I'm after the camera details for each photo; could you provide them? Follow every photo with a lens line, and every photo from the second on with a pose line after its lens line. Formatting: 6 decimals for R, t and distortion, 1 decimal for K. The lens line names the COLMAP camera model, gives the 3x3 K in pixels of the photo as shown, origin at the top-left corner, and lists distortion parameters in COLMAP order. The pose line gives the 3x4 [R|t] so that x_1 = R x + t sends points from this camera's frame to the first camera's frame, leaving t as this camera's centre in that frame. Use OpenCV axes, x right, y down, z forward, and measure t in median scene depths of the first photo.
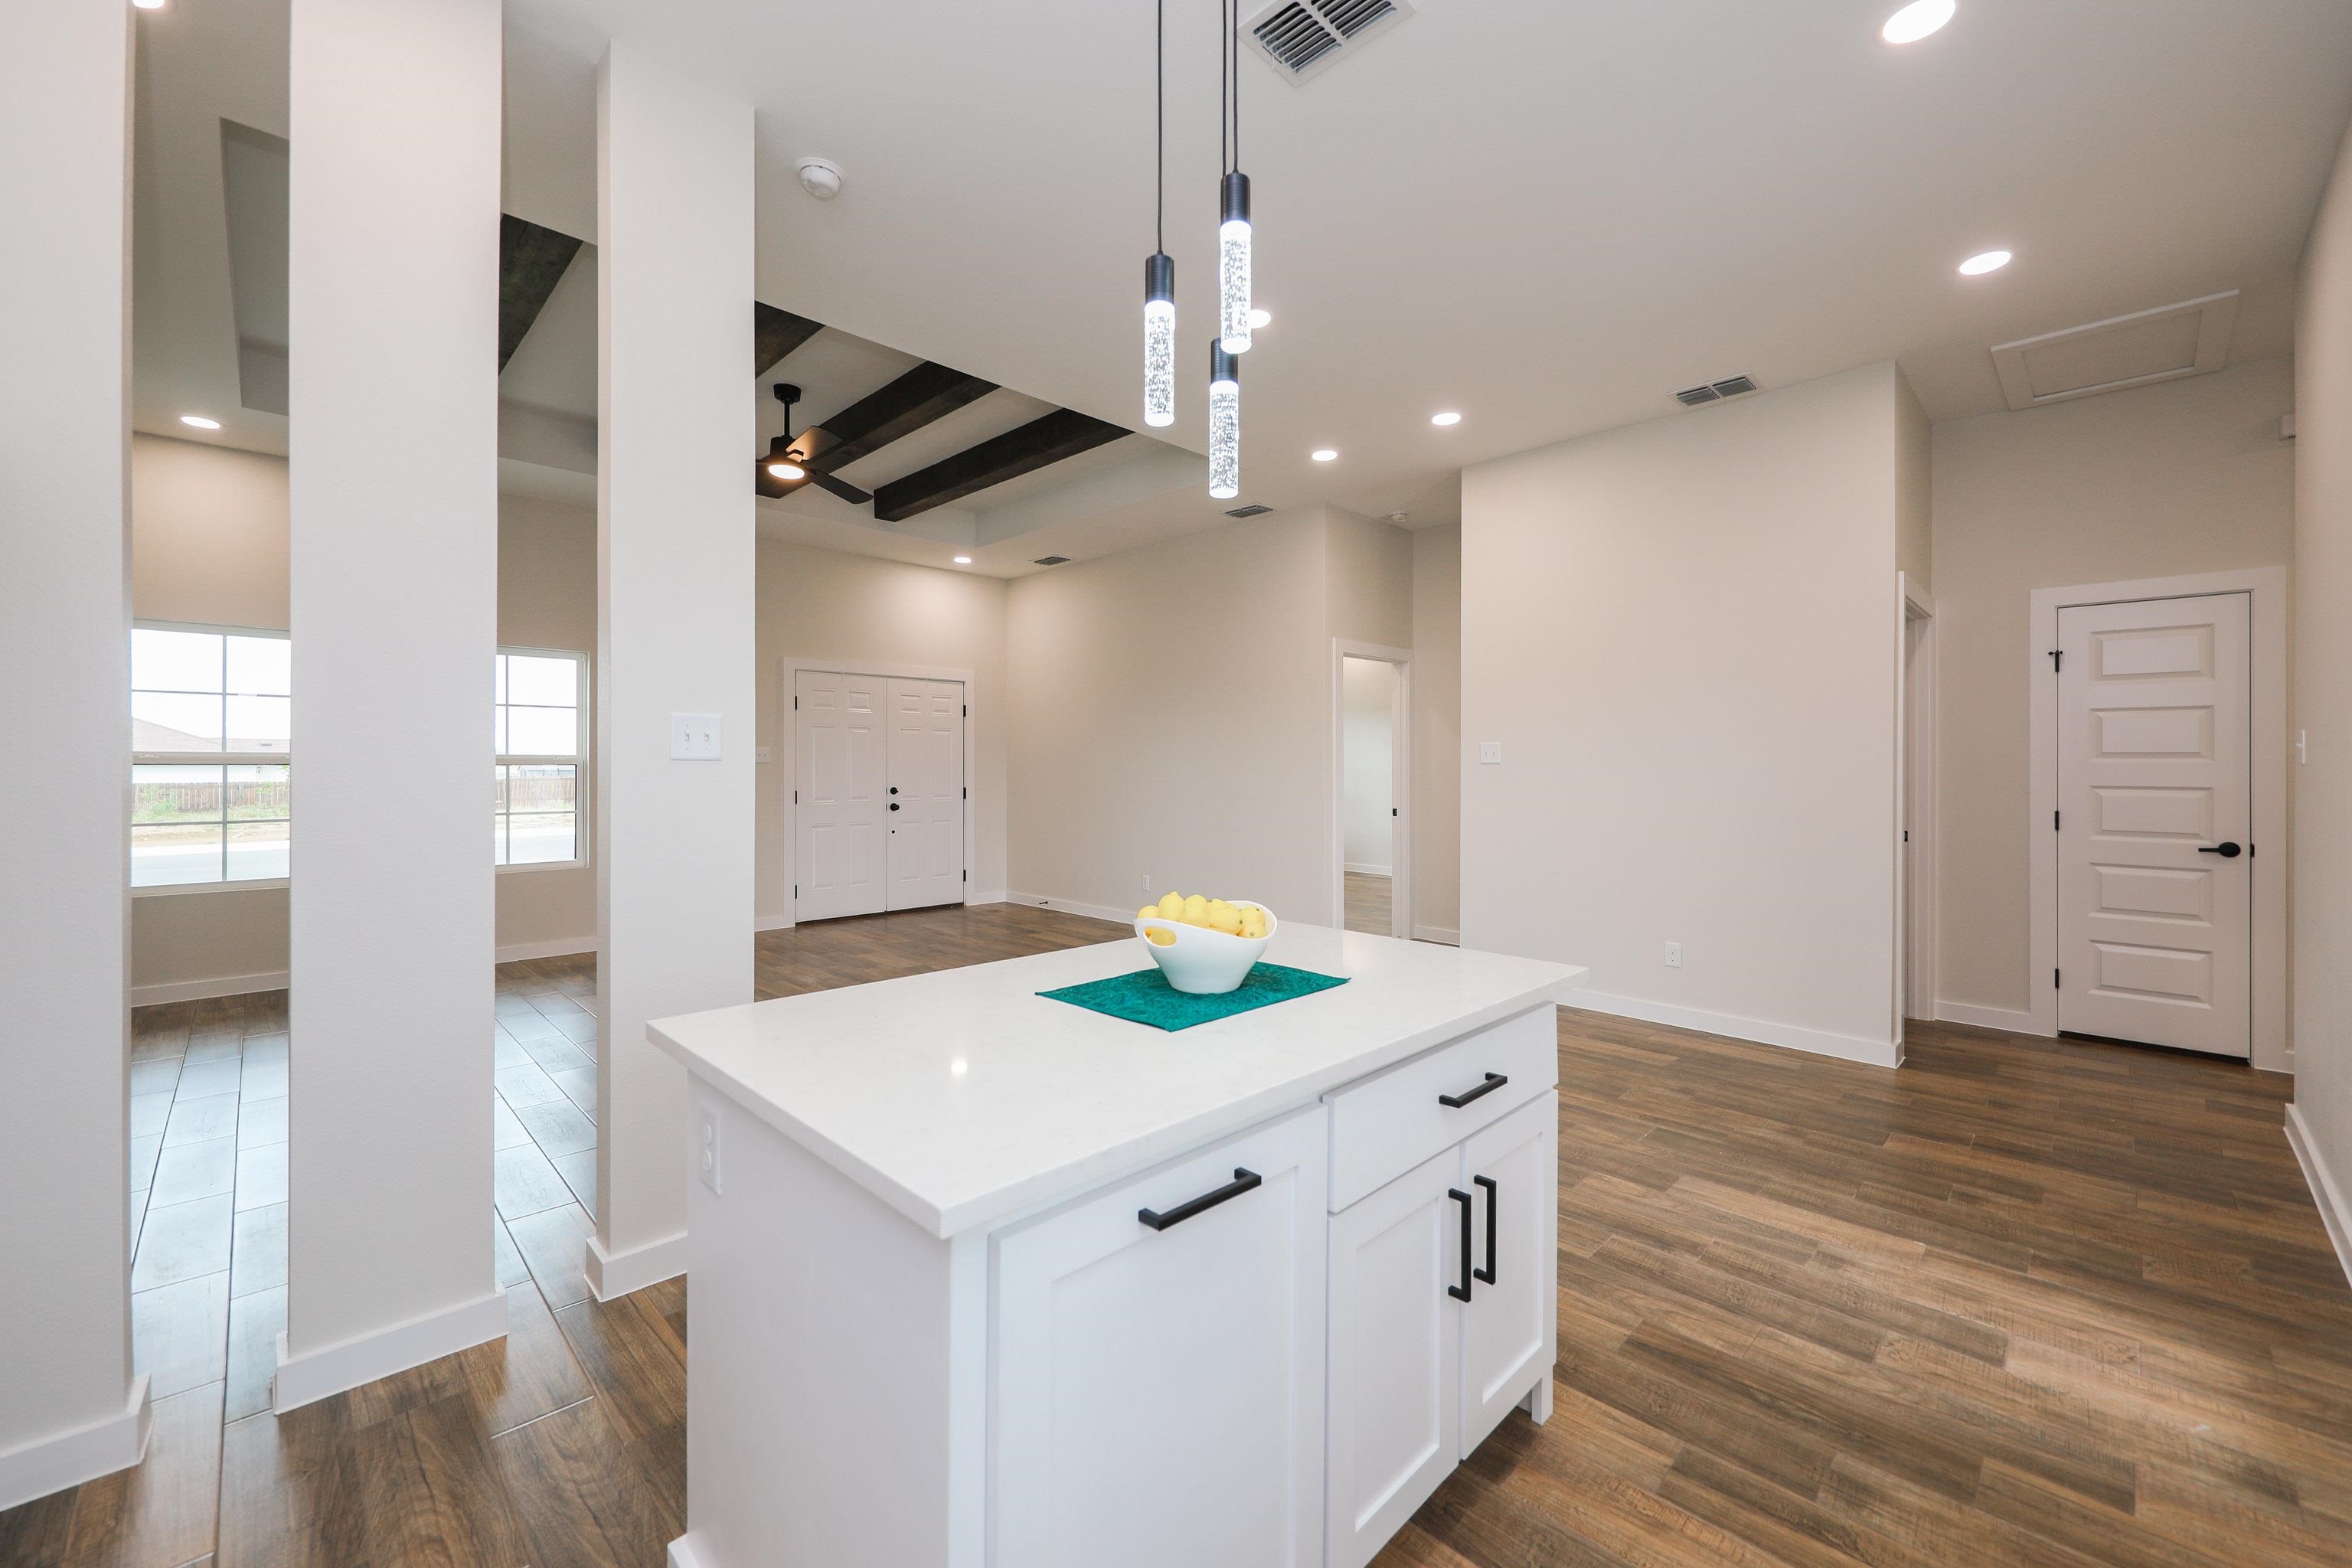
lens RADIAL K [[933.6, 0, 1181.9], [0, 933.6, 753.9], [0, 0, 1]] dist [0.015055, -0.005908]
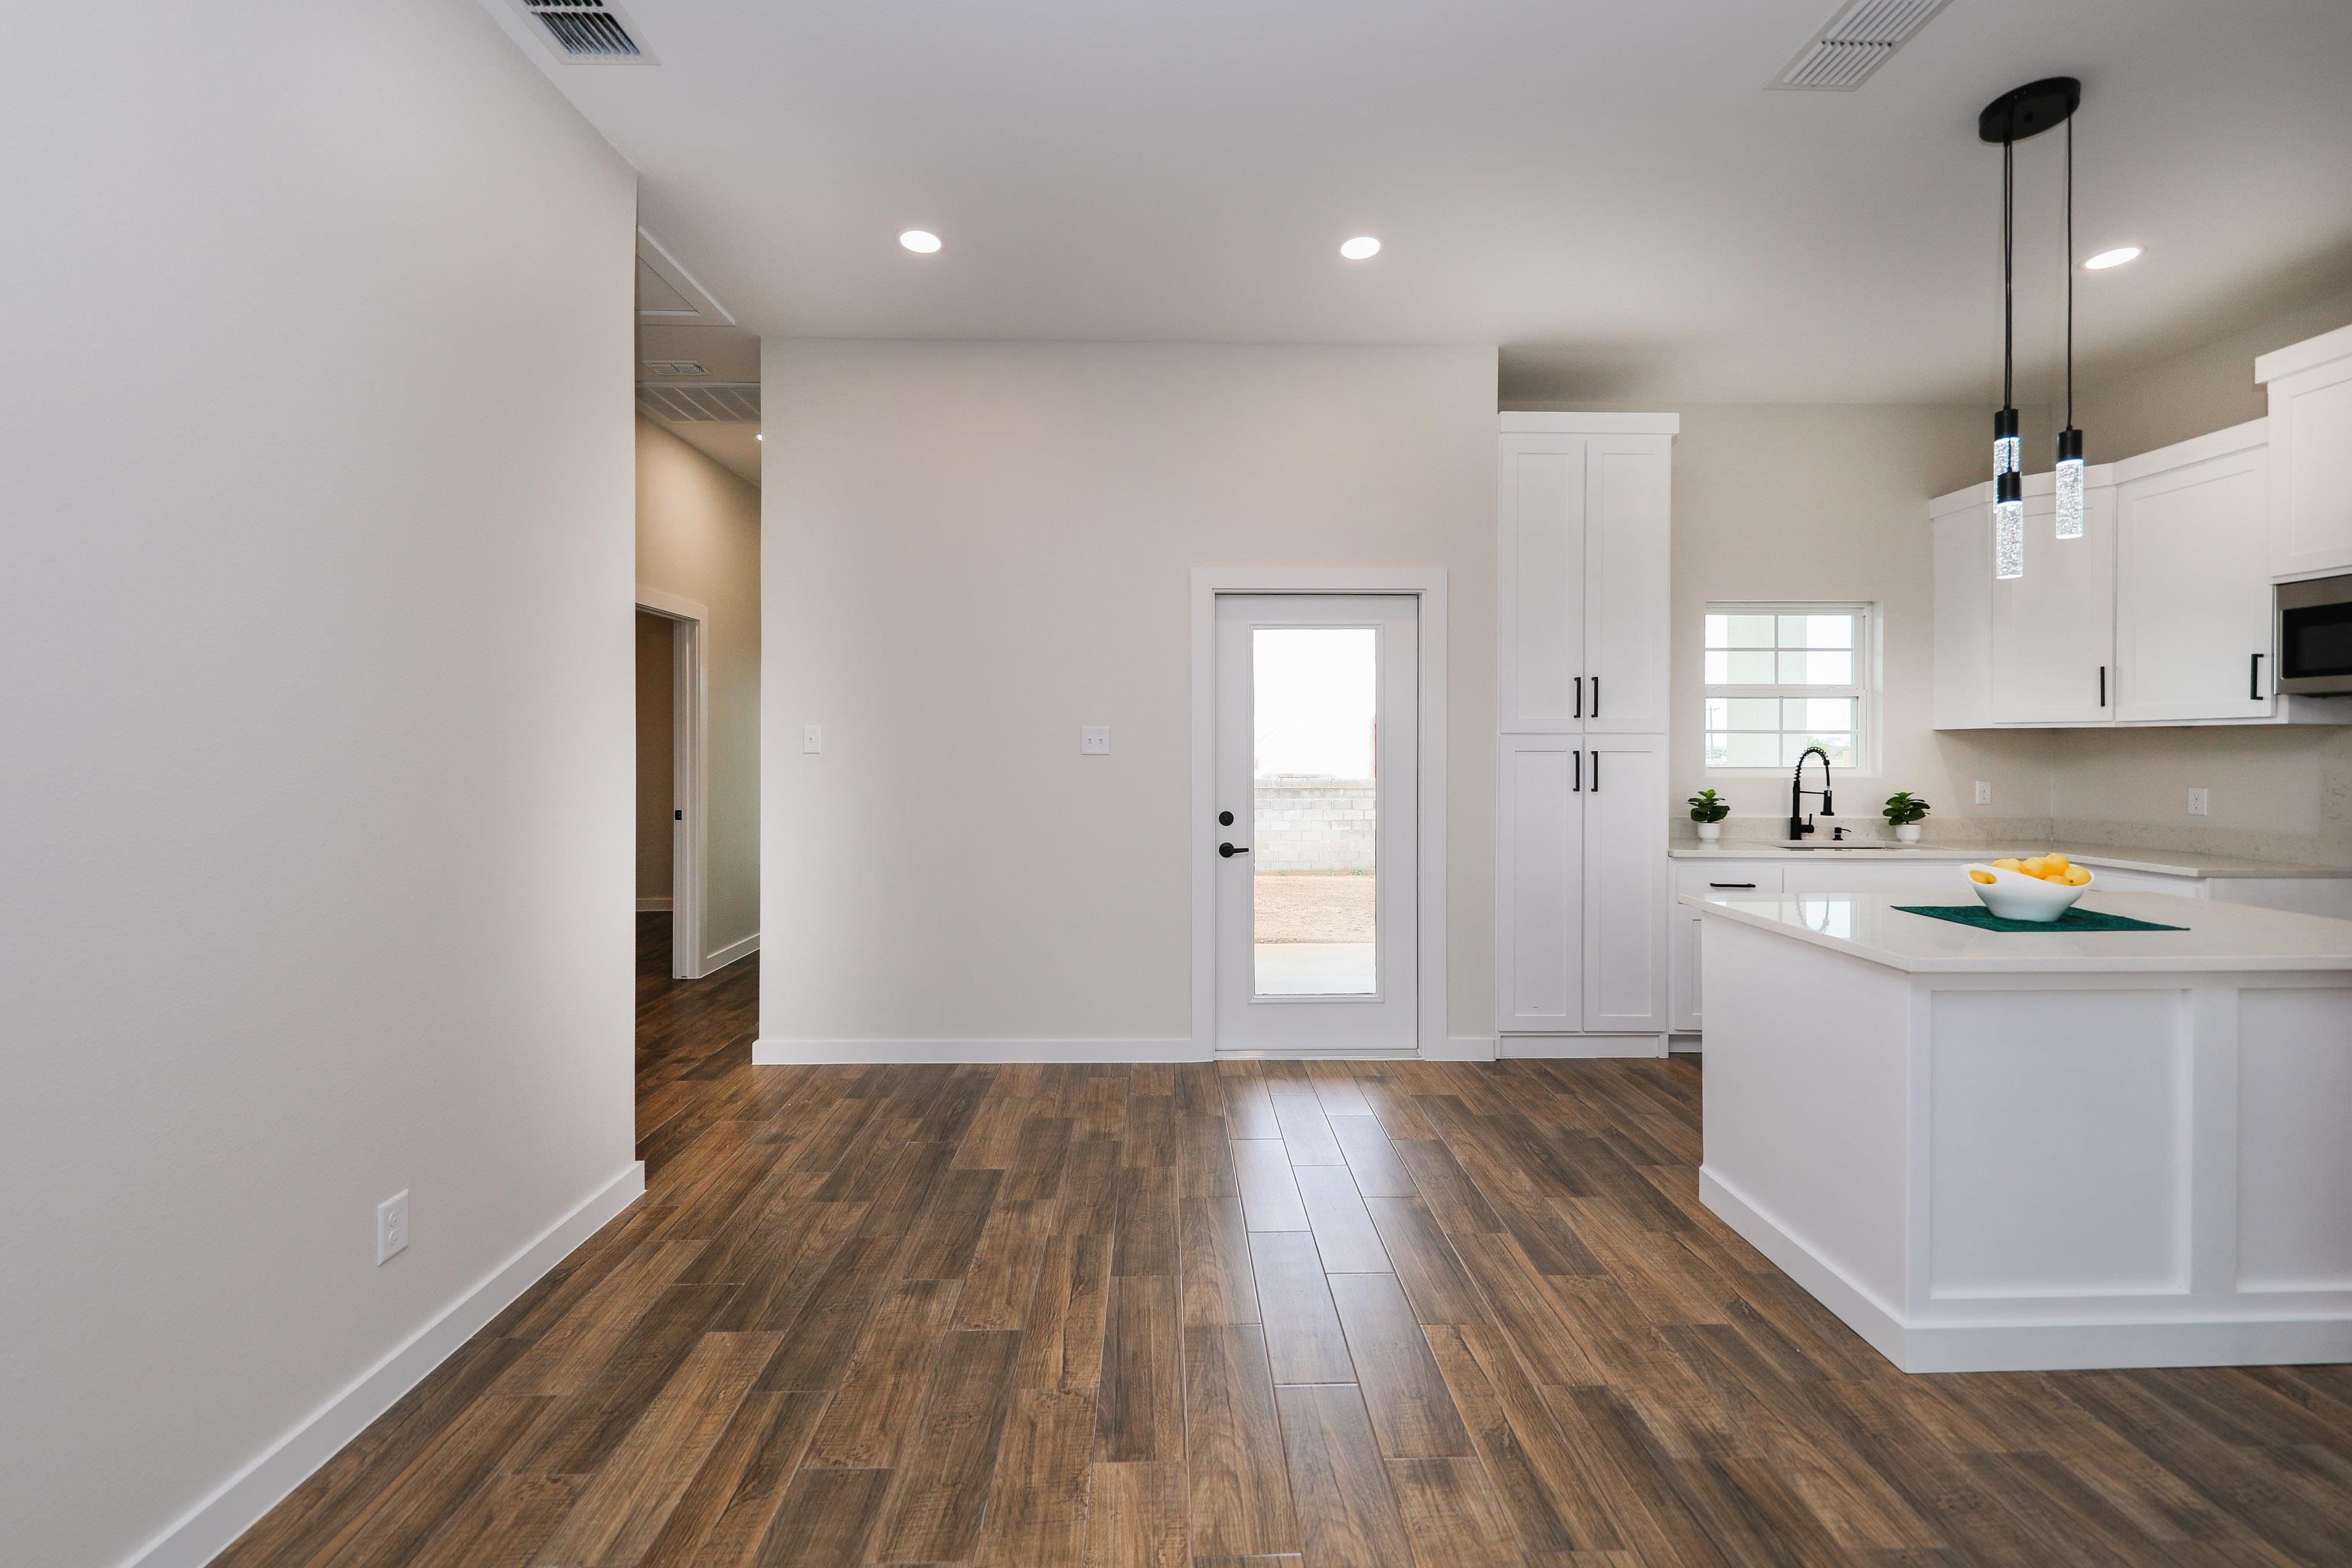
lens RADIAL K [[934.3, 0, 1189.3], [0, 934.3, 740.5], [0, 0, 1]] dist [0.013064, -0.006985]
pose [[-0.729253, -0.000271, 0.684244, -0.021296], [-0.010402, 0.999889, -0.010689, 0.005049], [-0.684165, -0.014913, -0.729174, 2.001661]]
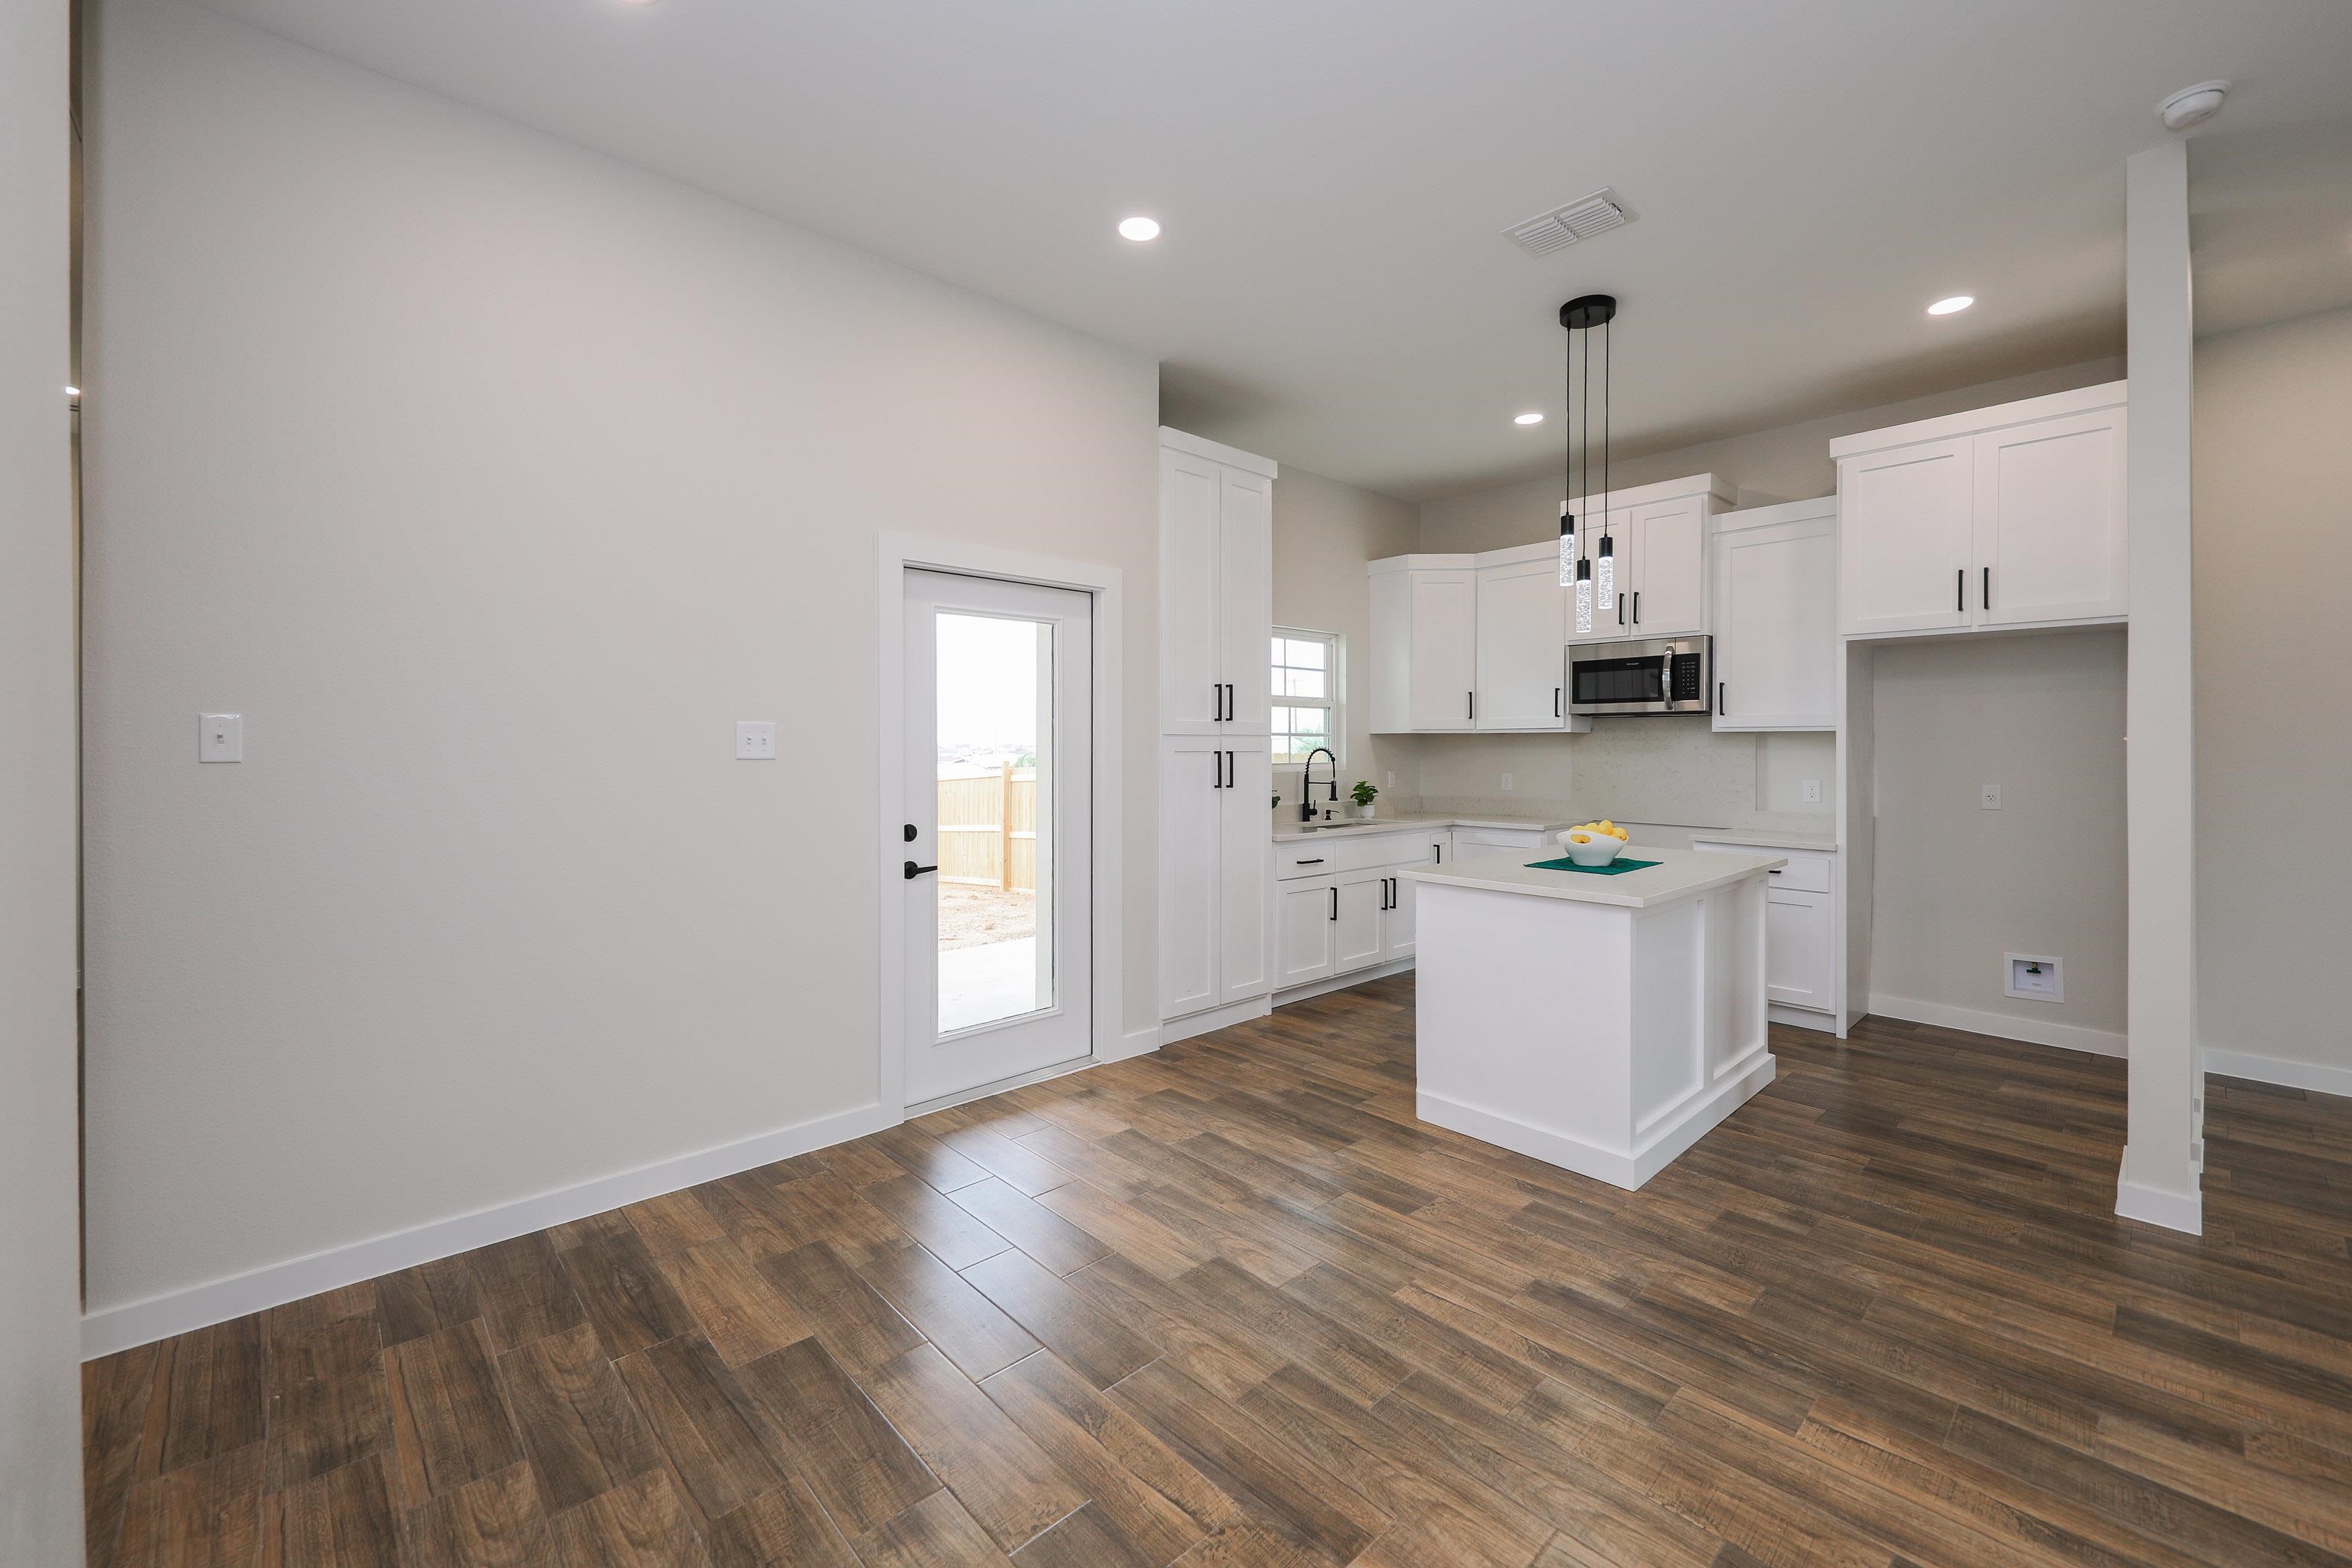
lens RADIAL K [[942.6, 0, 1195.2], [0, 942.6, 746.6], [0, 0, 1]] dist [0.014912, -0.007209]
pose [[-0.999711, -0.004734, 0.023558, 0.591976], [-0.004896, 0.999965, -0.006828, 0.002480], [-0.023525, -0.006941, -0.999699, 2.152649]]
